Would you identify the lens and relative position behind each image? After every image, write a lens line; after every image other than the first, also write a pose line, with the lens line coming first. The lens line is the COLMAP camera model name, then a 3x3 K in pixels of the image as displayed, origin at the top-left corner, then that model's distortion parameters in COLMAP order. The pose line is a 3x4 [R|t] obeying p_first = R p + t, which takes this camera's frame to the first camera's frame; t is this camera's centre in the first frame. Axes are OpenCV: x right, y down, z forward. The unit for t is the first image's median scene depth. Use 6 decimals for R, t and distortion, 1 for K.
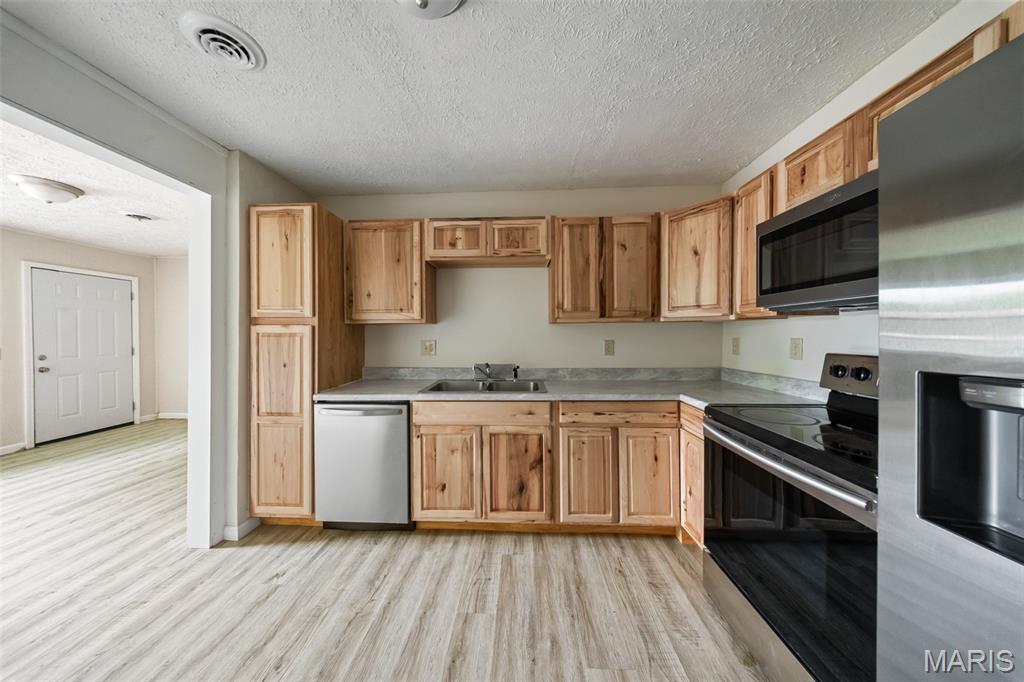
lens RADIAL K [[306.7, 0, 507.4], [0, 306.7, 336.8], [0, 0, 1]] dist [0.000459, -0.000065]
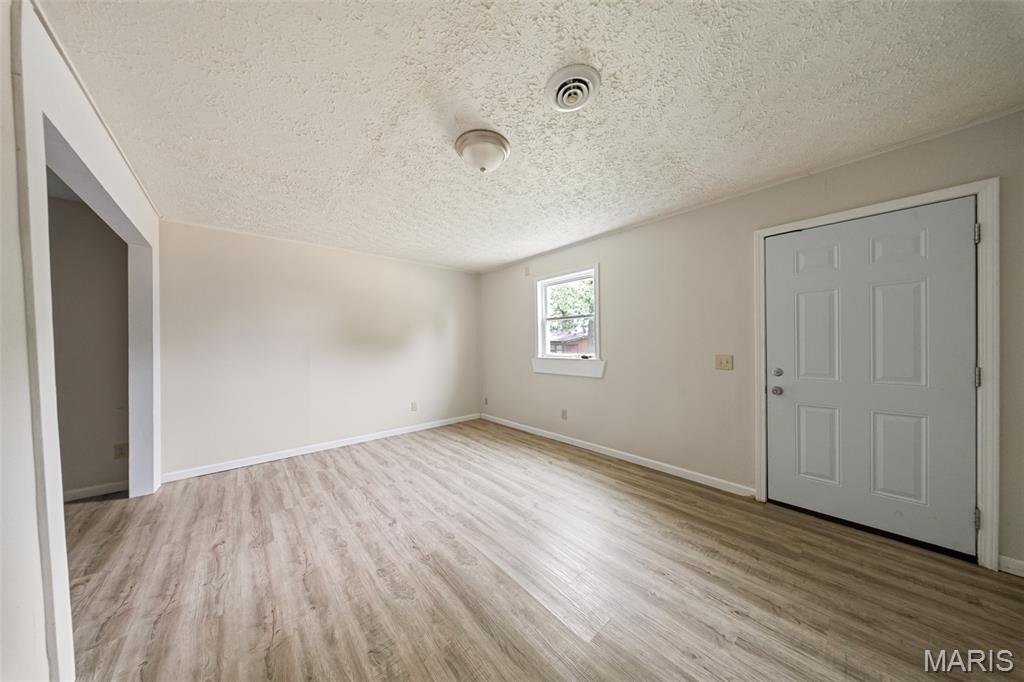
lens RADIAL K [[306.7, 0, 507.4], [0, 306.7, 336.8], [0, 0, 1]] dist [0.000459, -0.000065]
pose [[-0.720863, -0.001611, -0.693076, -1.208367], [0.005437, 0.999953, -0.007980, -0.004461], [0.693056, -0.009521, -0.720821, 2.007622]]
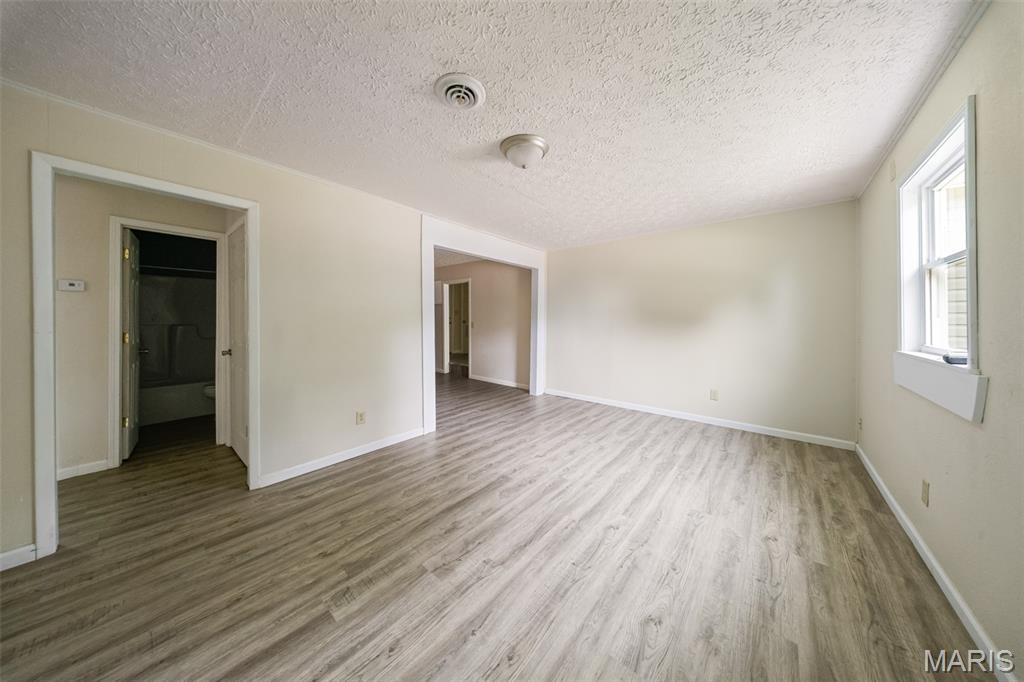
lens RADIAL K [[314.5, 0, 515.9], [0, 314.5, 315.3], [0, 0, 1]] dist [-0.000004, -0.000077]
pose [[-0.798928, 0.008727, 0.601364, -2.508175], [0.007725, 0.999961, -0.004248, 0.000887], [-0.601378, 0.001252, -0.798964, 2.162225]]
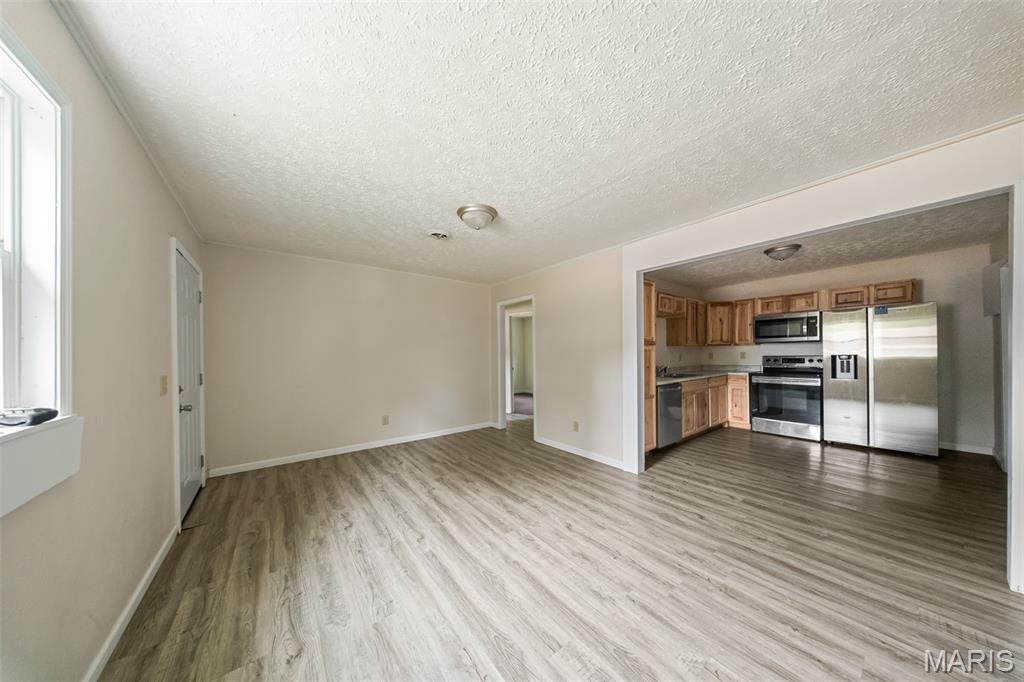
lens RADIAL K [[307.8, 0, 507.5], [0, 307.8, 356.9], [0, 0, 1]] dist [-0.002845, -0.000102]
pose [[0.767458, -0.009788, 0.641024, -2.610746], [0.011288, 0.999935, 0.001753, 0.019493], [-0.641000, 0.005890, 0.767519, 0.141645]]
